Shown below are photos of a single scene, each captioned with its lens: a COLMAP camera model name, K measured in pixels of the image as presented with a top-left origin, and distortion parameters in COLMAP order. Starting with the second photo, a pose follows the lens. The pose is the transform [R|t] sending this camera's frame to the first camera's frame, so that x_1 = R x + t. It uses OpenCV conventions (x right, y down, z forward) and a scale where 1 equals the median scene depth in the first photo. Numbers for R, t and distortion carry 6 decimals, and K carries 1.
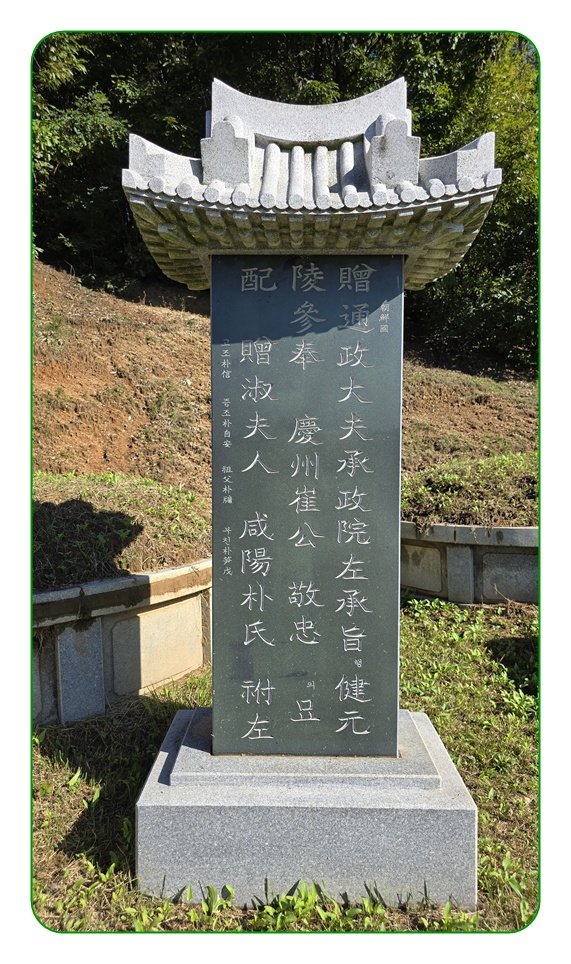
lens RADIAL K [[626.5, 0, 289.8], [0, 626.5, 489.6], [0, 0, 1]] dist [0.025623, -0.001170]
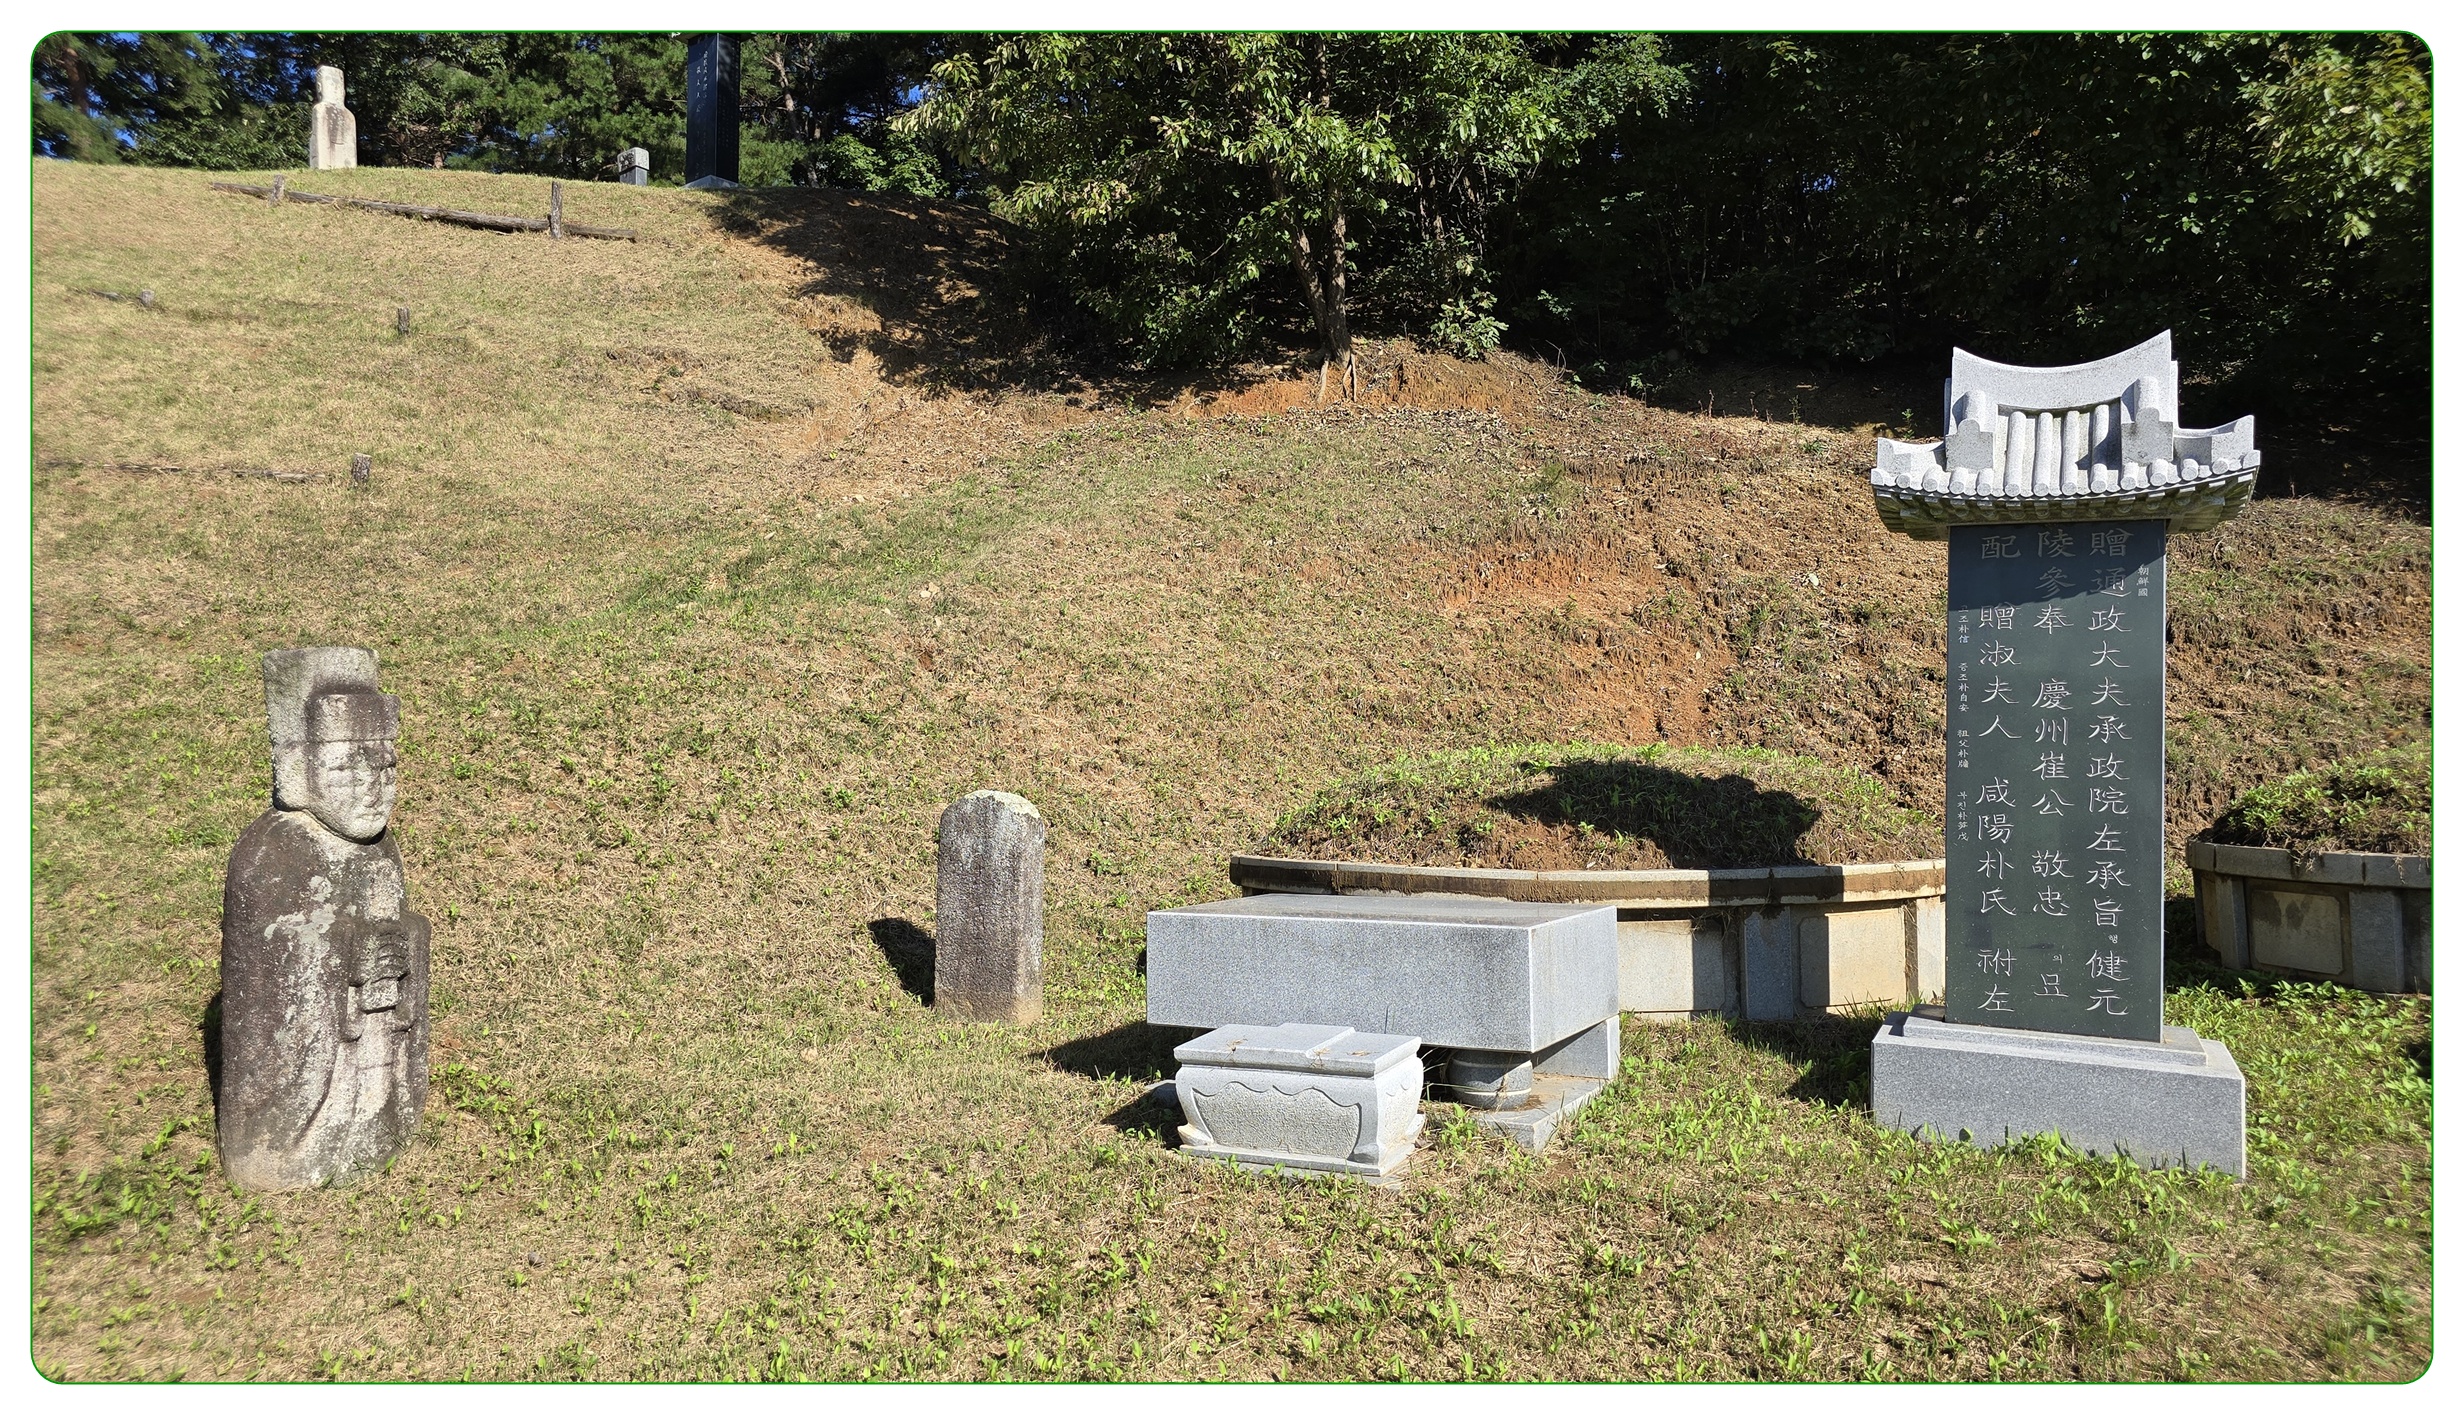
lens RADIAL K [[1625.8, 0, 1251.3], [0, 1625.8, 693.4], [0, 0, 1]] dist [0.038879, -0.023865]
pose [[0.898319, 0.005240, -0.439312, 0.025545], [-0.040080, 0.996737, -0.070067, 0.132358], [0.437511, 0.080550, 0.895598, -1.828204]]
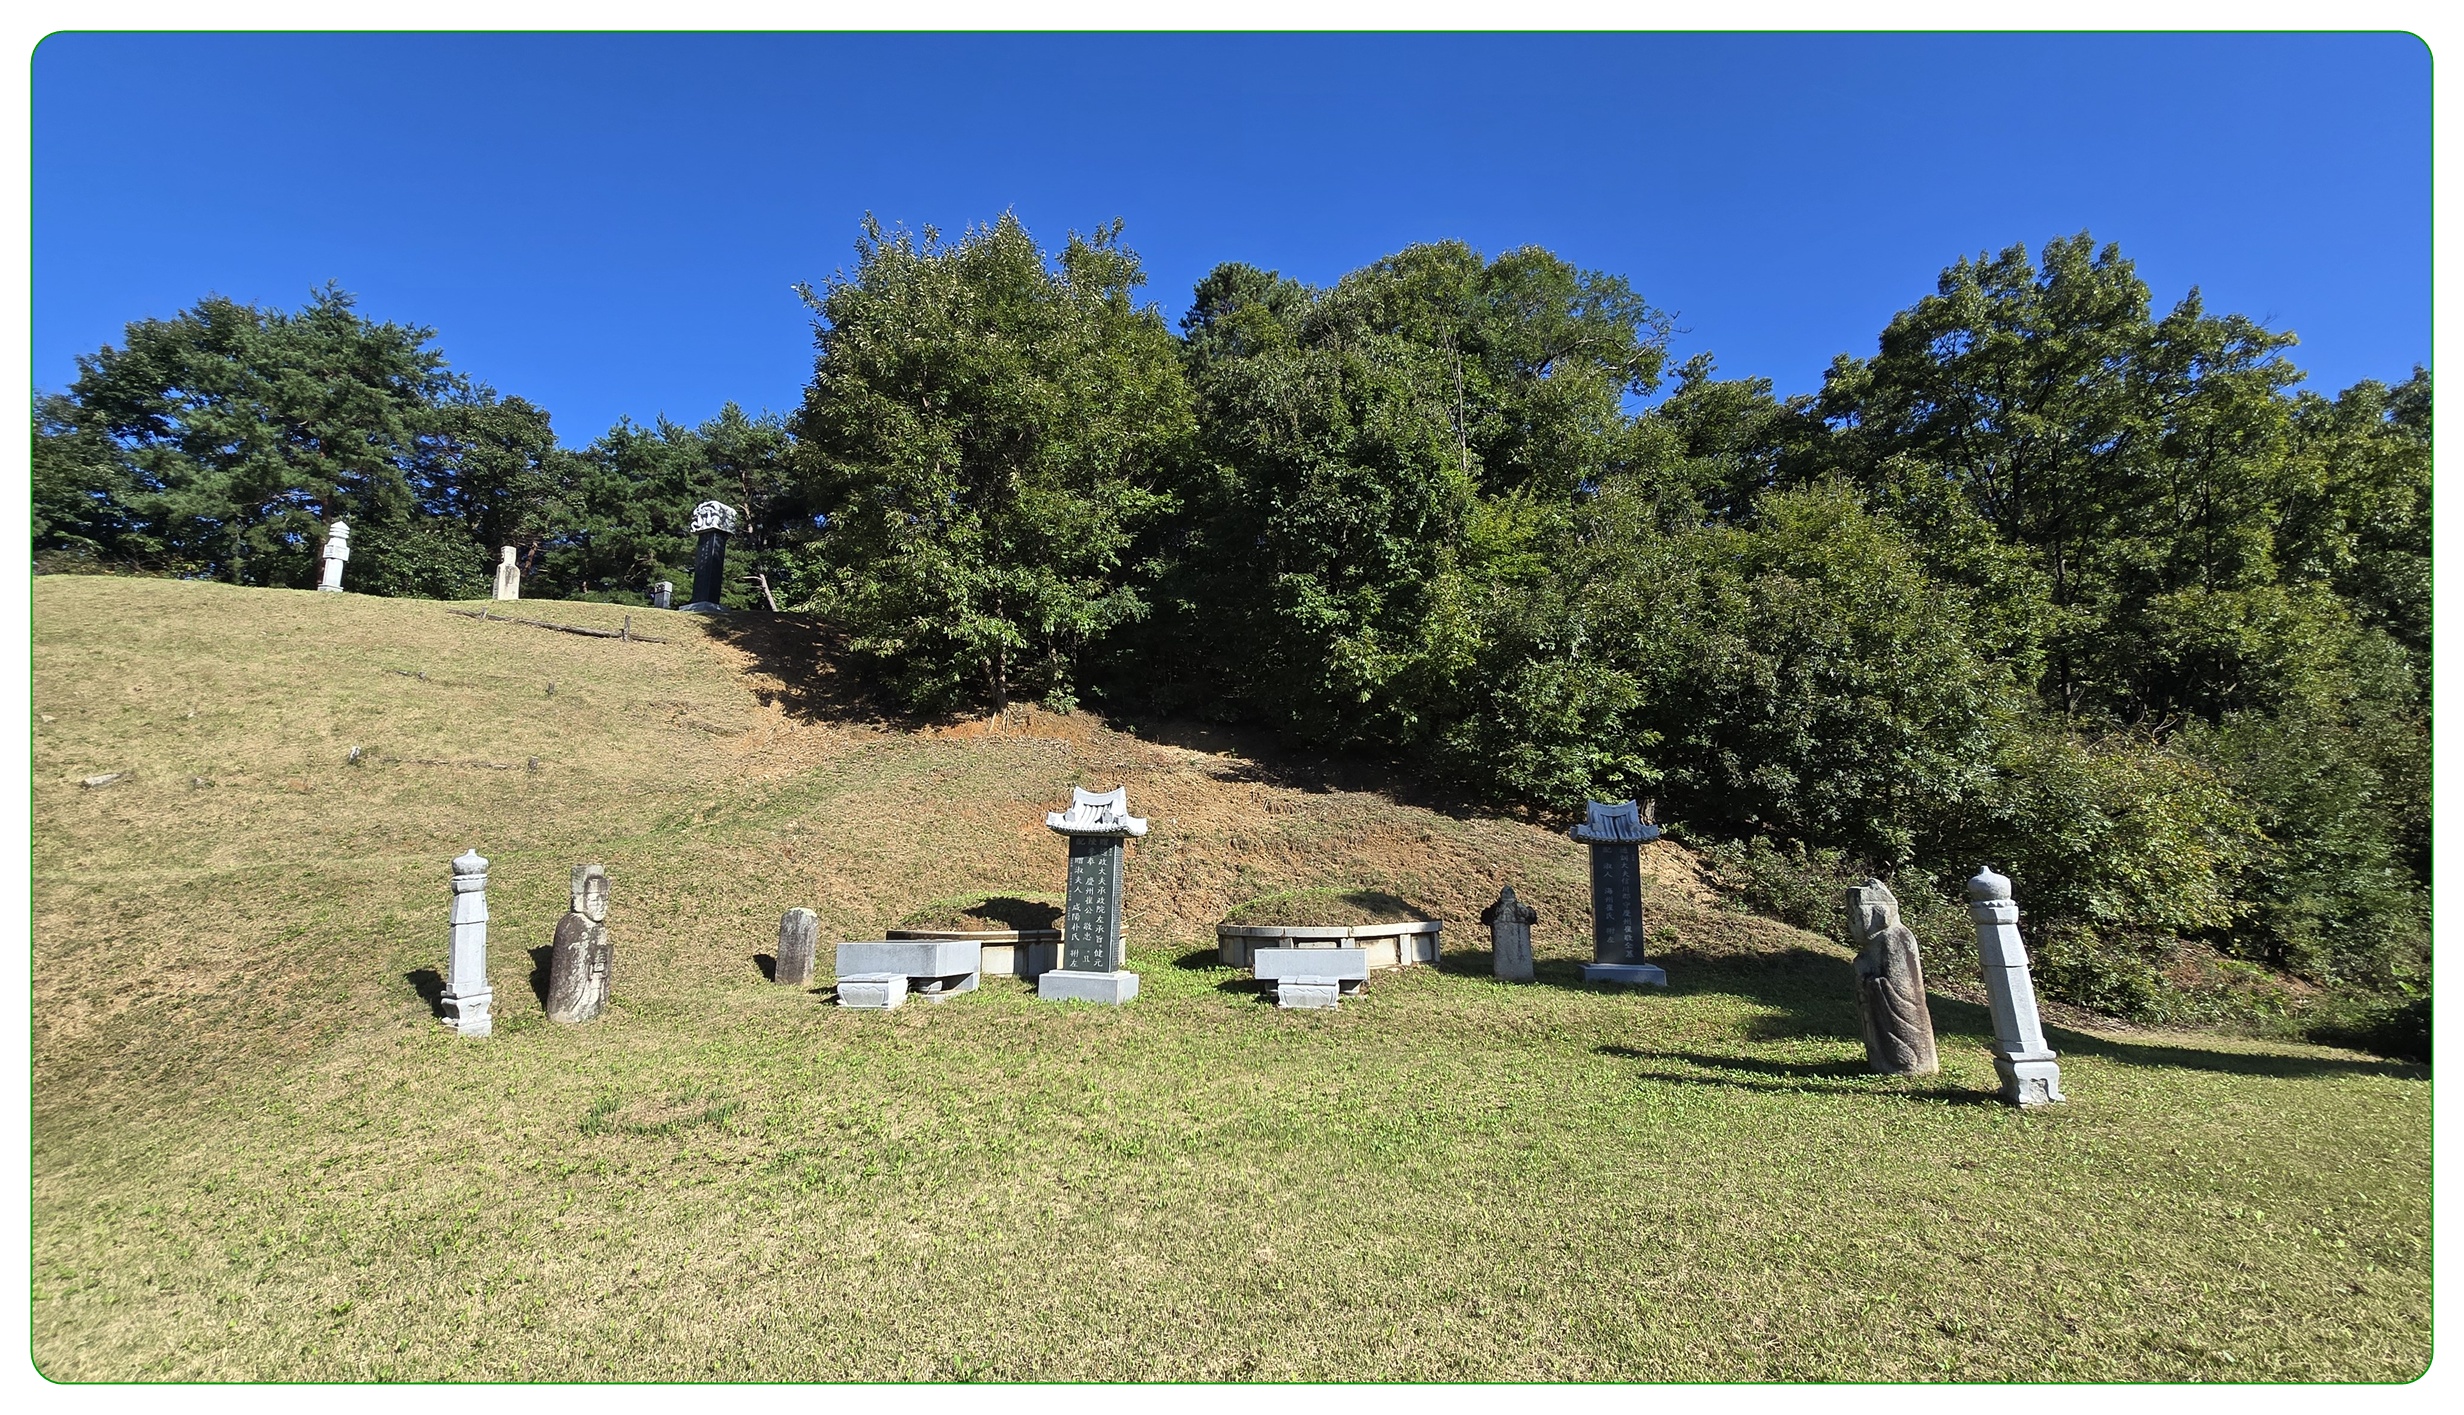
lens RADIAL K [[956.6, 0, 1218.6], [0, 956.6, 706.5], [0, 0, 1]] dist [-0.000521, 0.000075]
pose [[0.968126, -0.021594, -0.249532, 2.198927], [-0.036086, 0.973856, -0.224282, 0.142261], [0.247851, 0.226137, 0.942036, -4.396817]]
